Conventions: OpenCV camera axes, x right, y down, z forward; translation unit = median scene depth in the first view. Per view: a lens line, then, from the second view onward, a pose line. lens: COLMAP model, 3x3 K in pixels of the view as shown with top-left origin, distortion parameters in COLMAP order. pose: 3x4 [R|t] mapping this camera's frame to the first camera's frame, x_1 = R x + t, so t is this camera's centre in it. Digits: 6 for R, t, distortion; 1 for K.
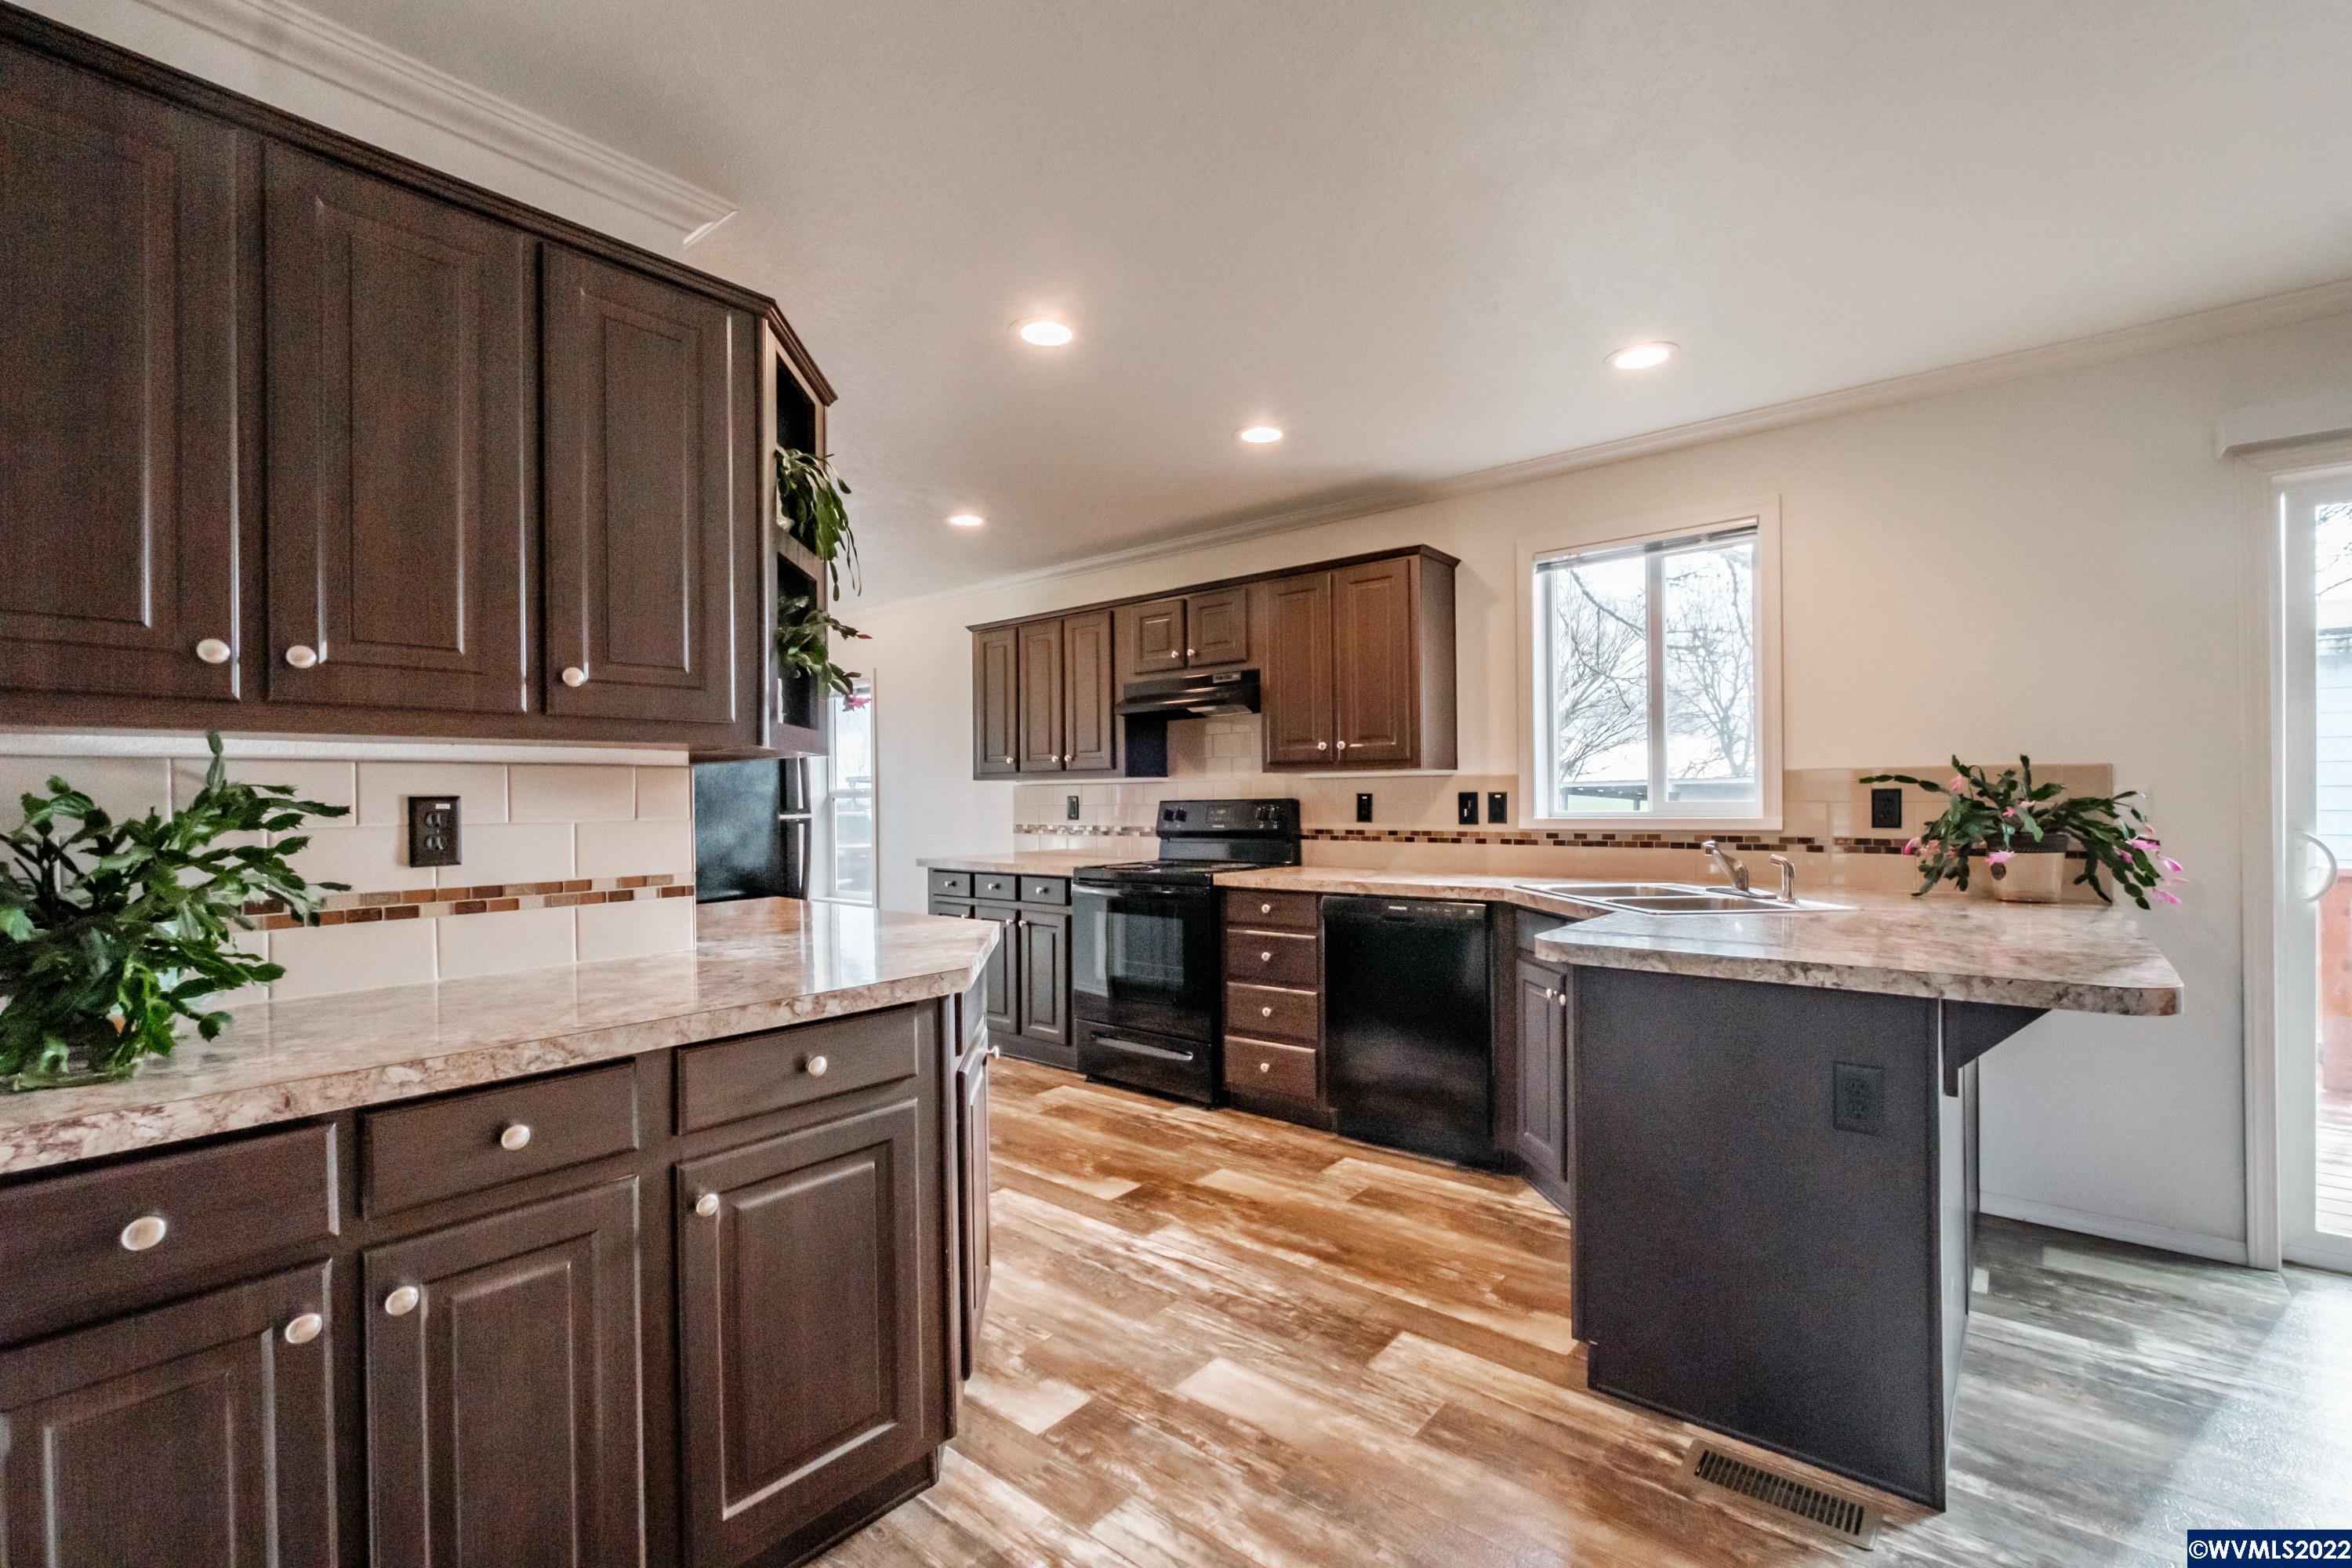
lens RADIAL K [[1018.4, 0, 1167.2], [0, 1018.4, 802.5], [0, 0, 1]] dist [-0.007886, 0.001092]
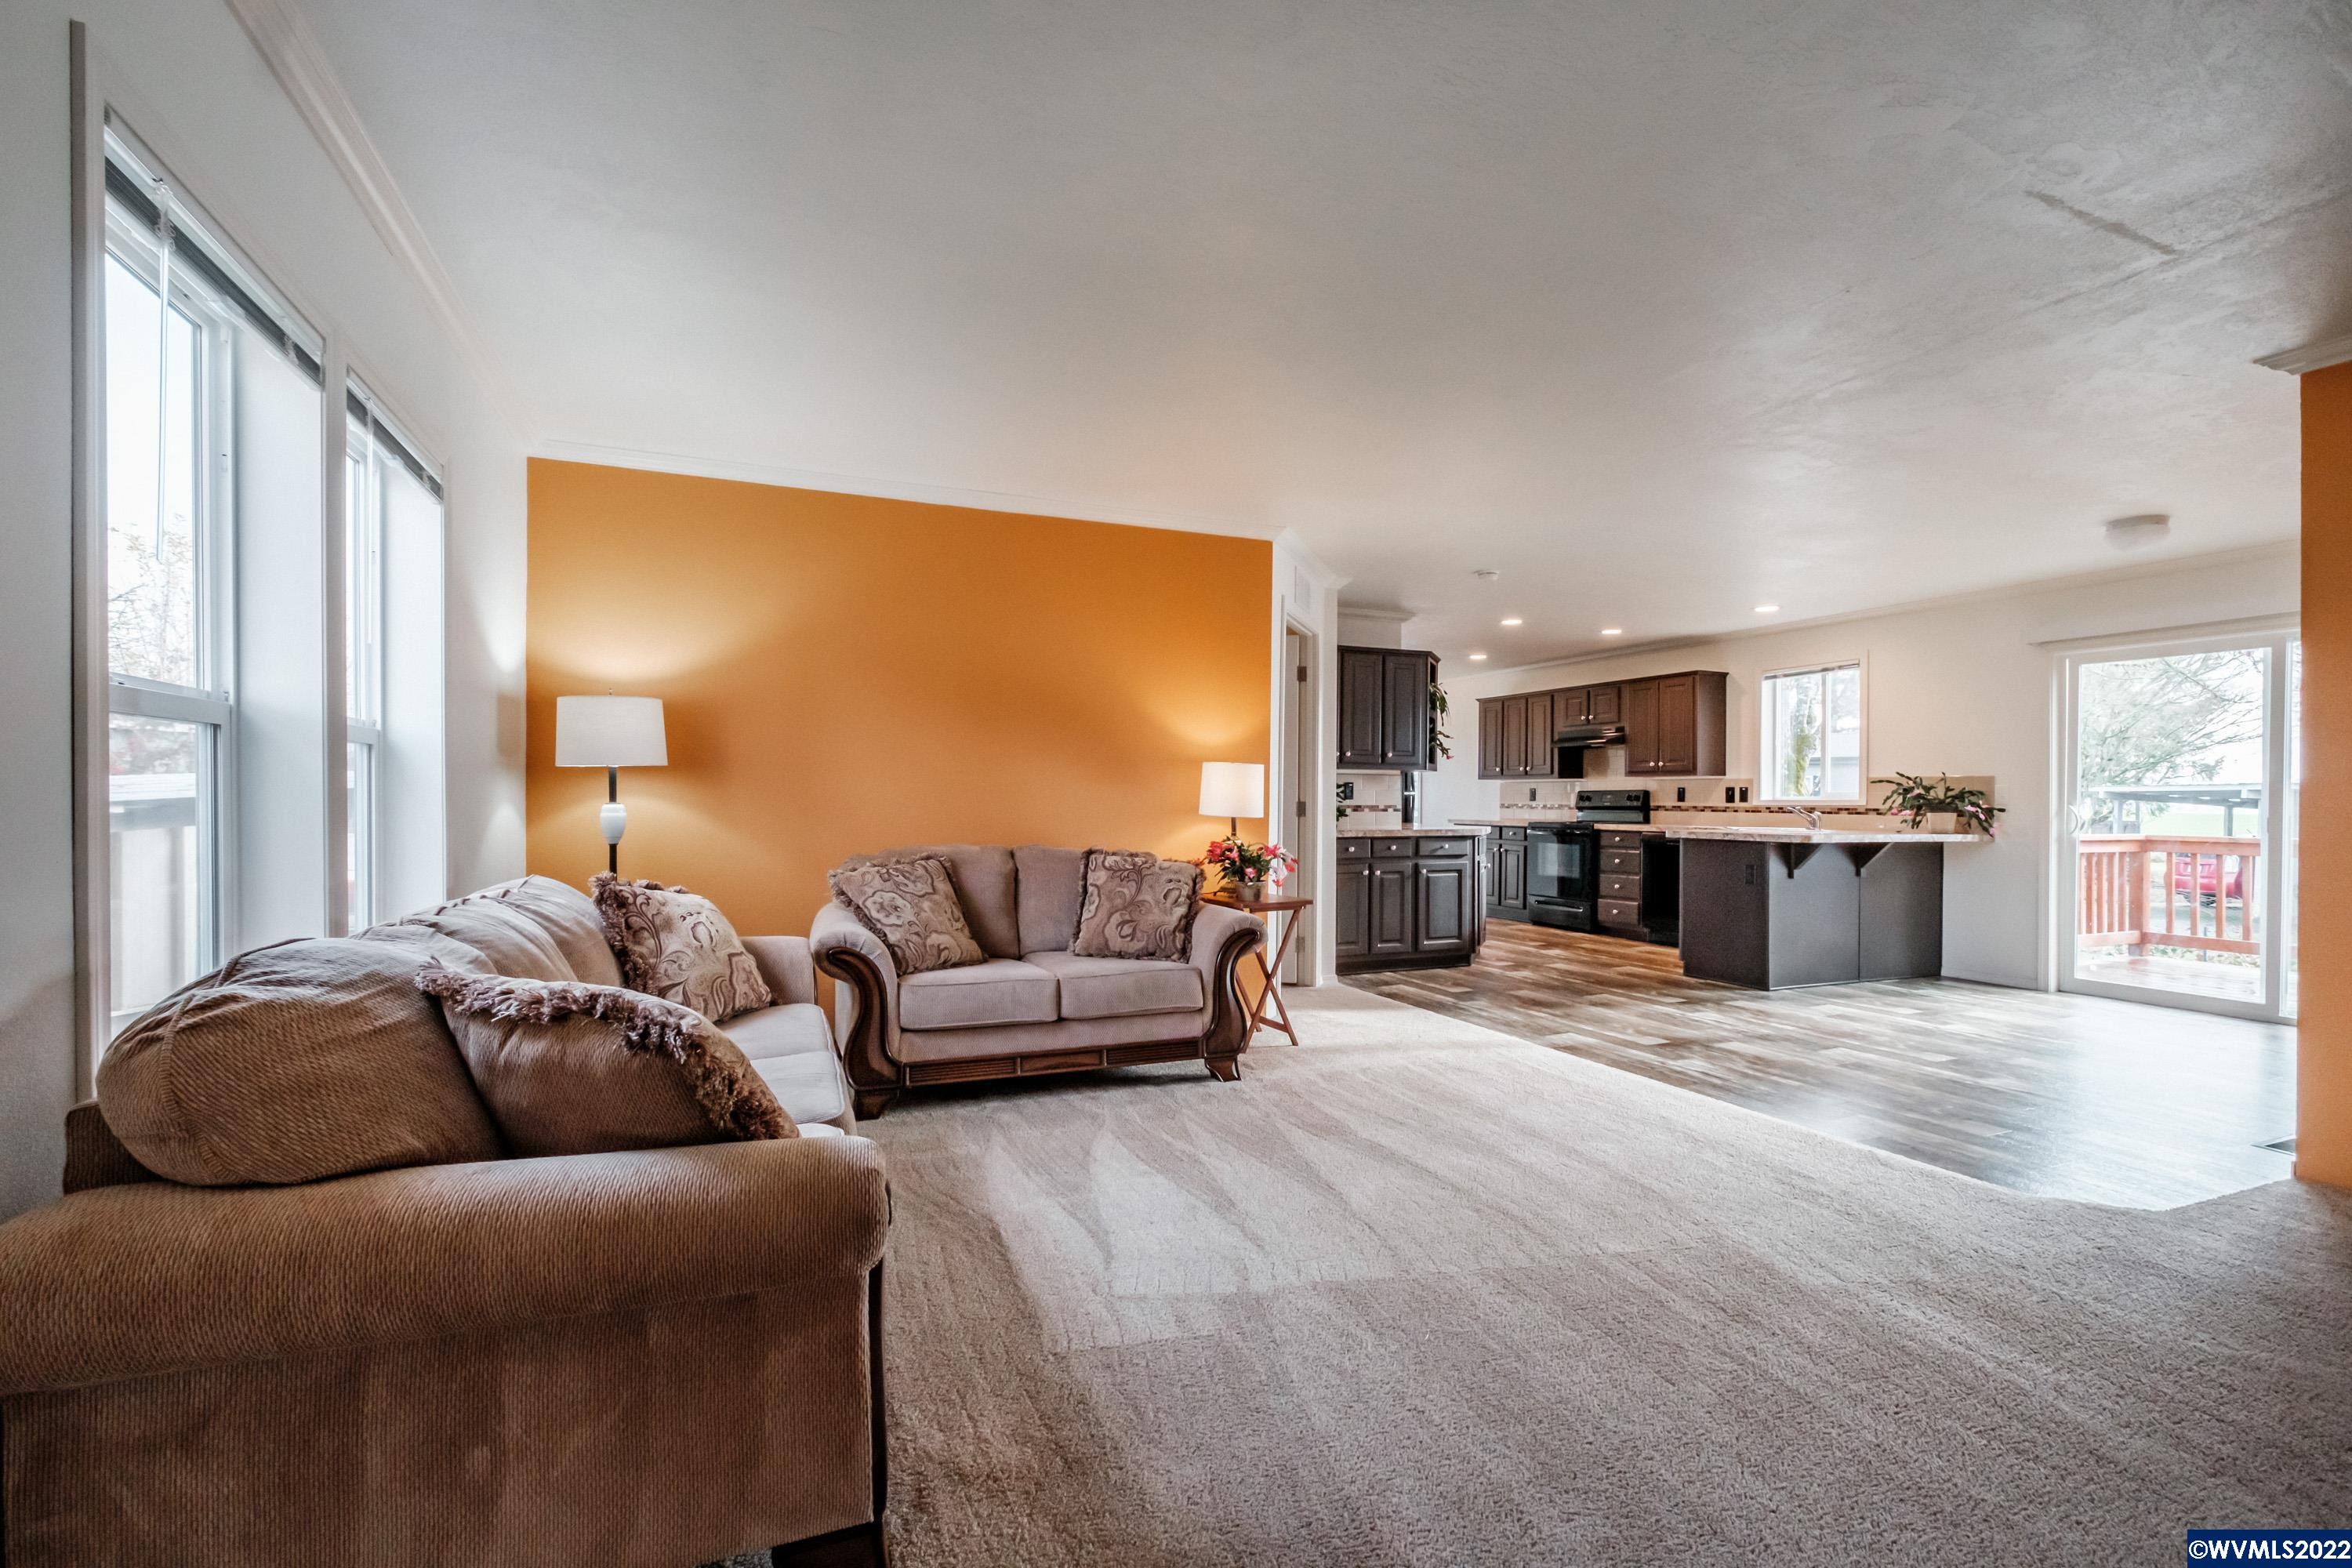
lens RADIAL K [[1018.4, 0, 1167.2], [0, 1018.4, 802.5], [0, 0, 1]] dist [-0.007886, 0.001092]
pose [[0.889652, 0.017370, -0.456309, 0.314633], [-0.016974, 0.999844, 0.004967, 0.041994], [0.456324, 0.003327, 0.889808, -1.870968]]
